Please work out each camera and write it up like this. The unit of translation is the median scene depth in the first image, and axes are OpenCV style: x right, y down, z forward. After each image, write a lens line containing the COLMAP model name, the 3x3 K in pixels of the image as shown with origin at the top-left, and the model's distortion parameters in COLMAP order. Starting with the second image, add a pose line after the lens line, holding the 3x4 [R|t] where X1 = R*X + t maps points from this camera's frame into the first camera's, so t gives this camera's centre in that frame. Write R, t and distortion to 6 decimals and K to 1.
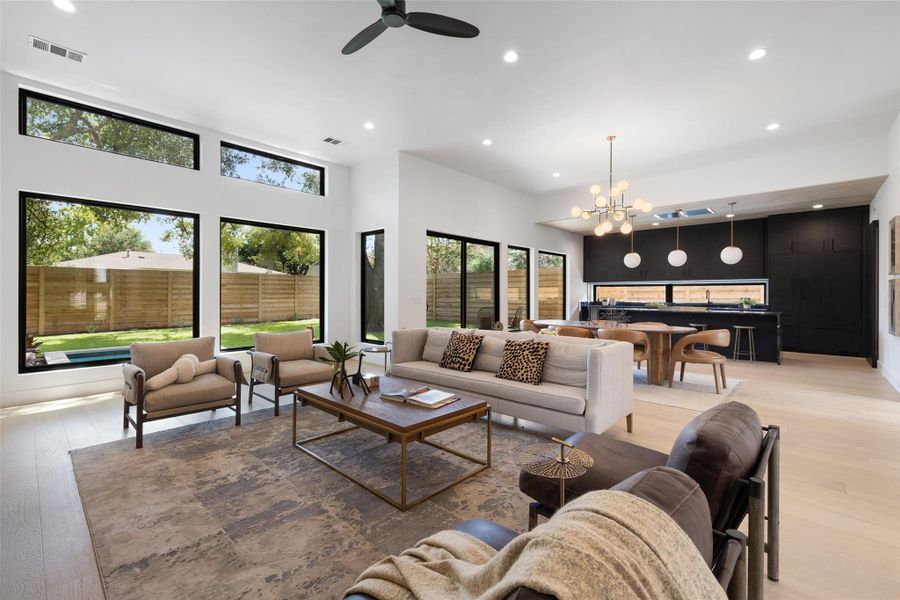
lens RADIAL K [[388.6, 0, 448.3], [0, 388.6, 295.7], [0, 0, 1]] dist [0.000252, -0.000513]
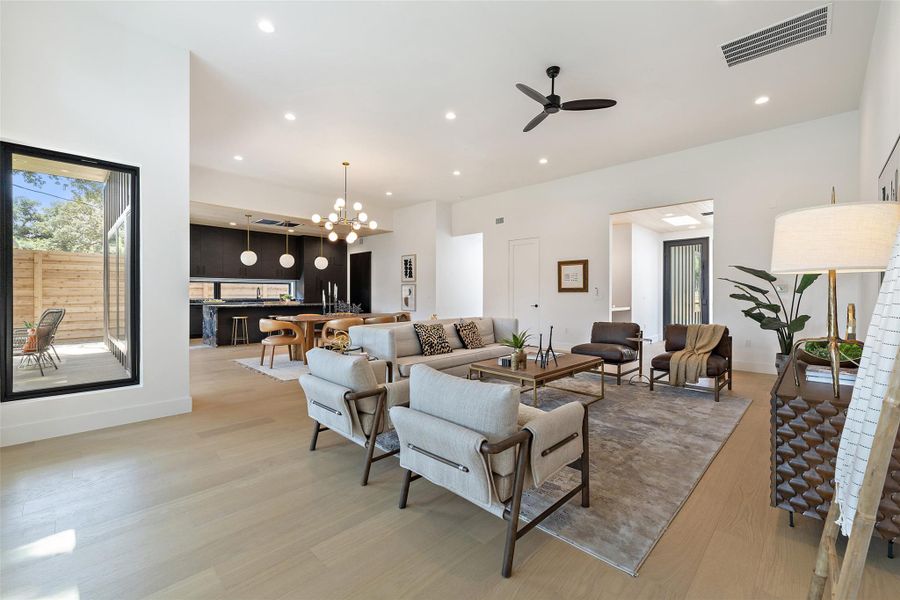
lens RADIAL K [[378.4, 0, 449.2], [0, 378.4, 295.3], [0, 0, 1]] dist [-0.000463, -0.000317]
pose [[0.032746, -0.005979, 0.999446, -0.470488], [-0.000706, 0.999982, 0.006006, 0.001380], [-0.999463, -0.000902, 0.032742, 0.386527]]
